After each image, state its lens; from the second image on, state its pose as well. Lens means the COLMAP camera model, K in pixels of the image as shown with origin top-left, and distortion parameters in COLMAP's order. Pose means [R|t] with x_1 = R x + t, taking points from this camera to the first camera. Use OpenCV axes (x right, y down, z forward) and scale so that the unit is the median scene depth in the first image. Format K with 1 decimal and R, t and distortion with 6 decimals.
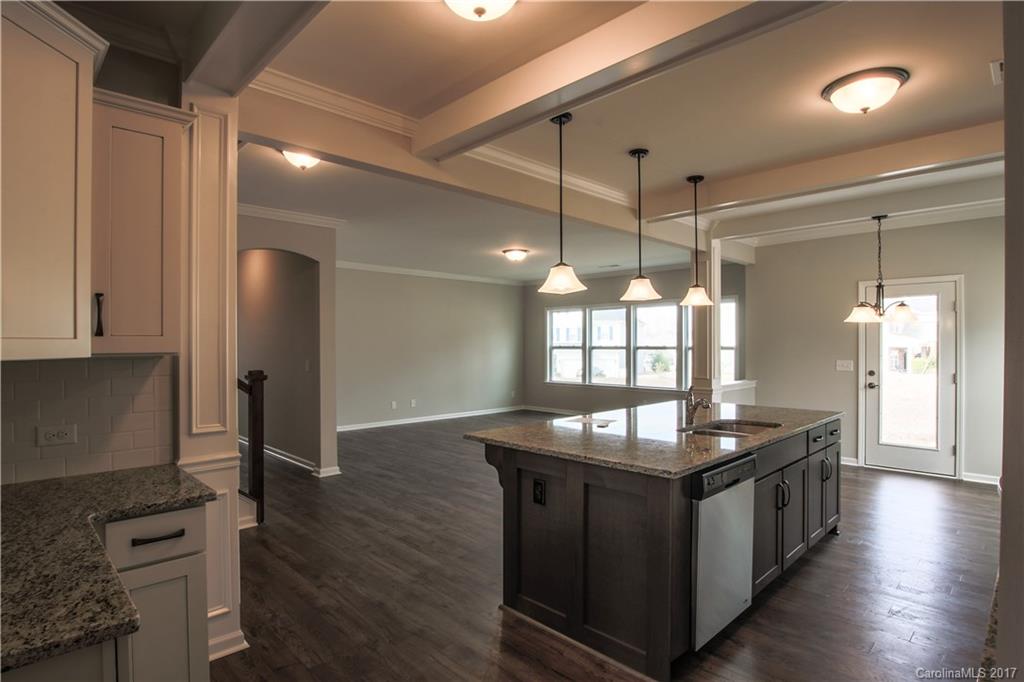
lens RADIAL K [[536.0, 0, 500.3], [0, 536.0, 345.1], [0, 0, 1]] dist [-0.033628, 0.001109]
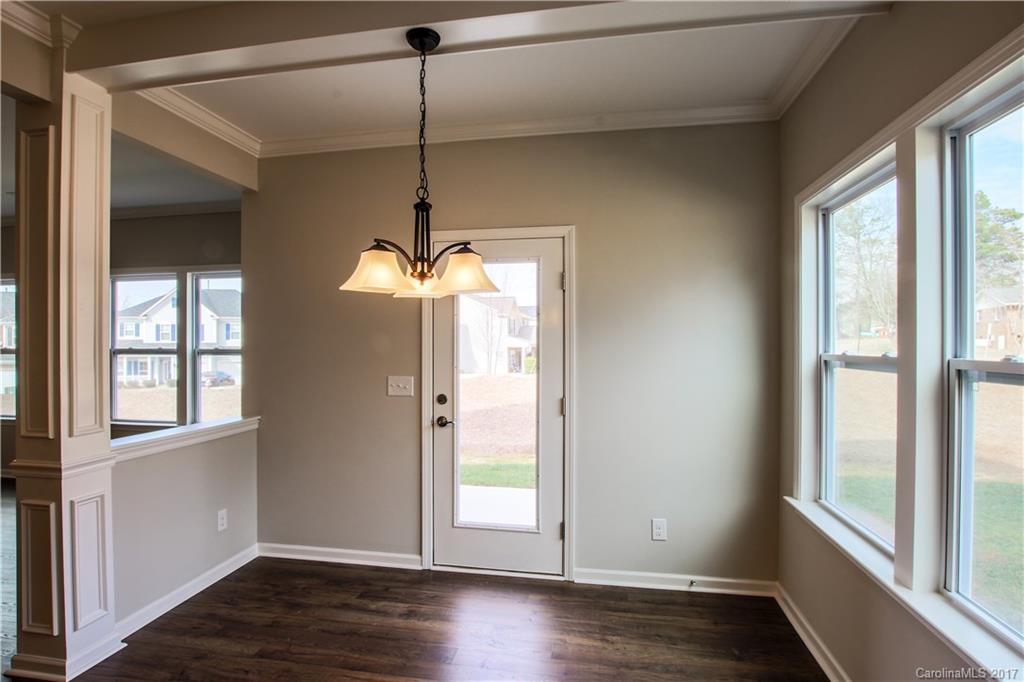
lens RADIAL K [[536.0, 0, 500.3], [0, 536.0, 345.1], [0, 0, 1]] dist [-0.033628, 0.001109]
pose [[0.816179, 0.000899, 0.577798, 0.518675], [-0.000799, 1.000000, -0.000427, -0.003661], [-0.577798, -0.000113, 0.816180, 0.611752]]
